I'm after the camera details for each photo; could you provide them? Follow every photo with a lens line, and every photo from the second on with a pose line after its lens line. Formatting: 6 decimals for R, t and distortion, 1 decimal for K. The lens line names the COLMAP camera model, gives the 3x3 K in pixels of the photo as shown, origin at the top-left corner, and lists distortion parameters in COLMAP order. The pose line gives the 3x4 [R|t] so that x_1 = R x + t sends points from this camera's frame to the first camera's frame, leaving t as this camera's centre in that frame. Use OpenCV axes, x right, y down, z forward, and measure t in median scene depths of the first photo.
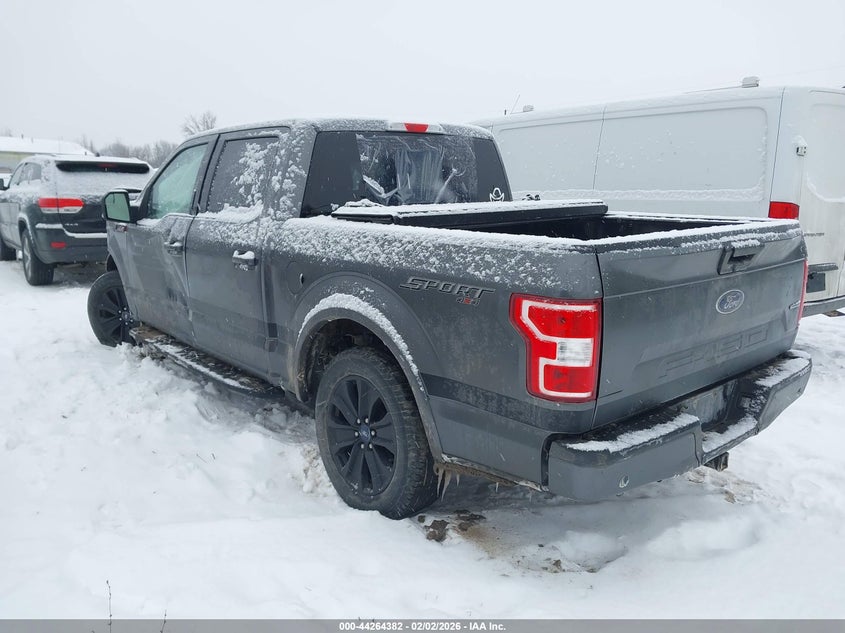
lens RADIAL K [[652.2, 0, 410.8], [0, 652.2, 316.6], [0, 0, 1]] dist [0.009490, 0.002512]
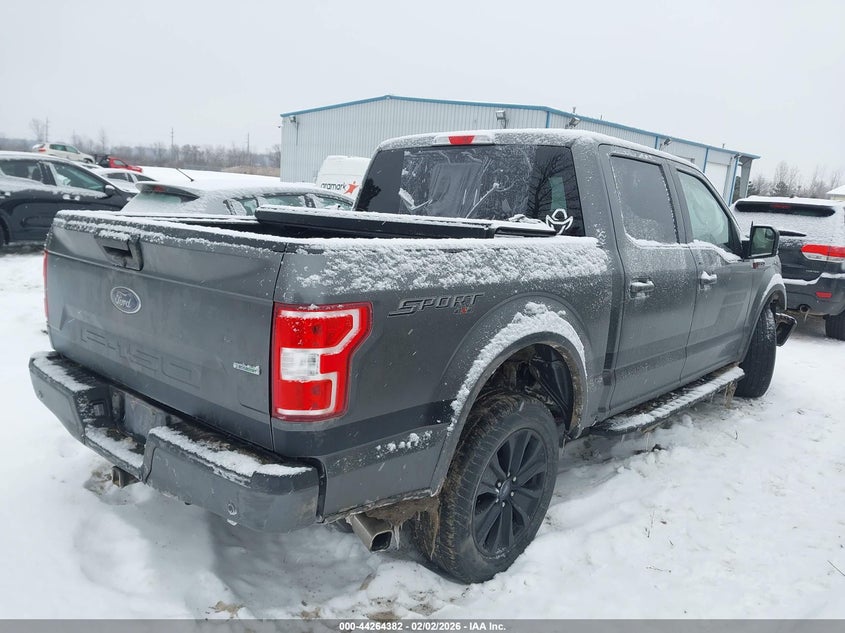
lens RADIAL K [[652.2, 0, 410.8], [0, 652.2, 316.6], [0, 0, 1]] dist [0.009490, 0.002512]
pose [[0.144268, 0.171875, -0.974498, 0.924109], [-0.258197, 0.957224, 0.130603, -0.142922], [0.955260, 0.232771, 0.182474, 0.783773]]
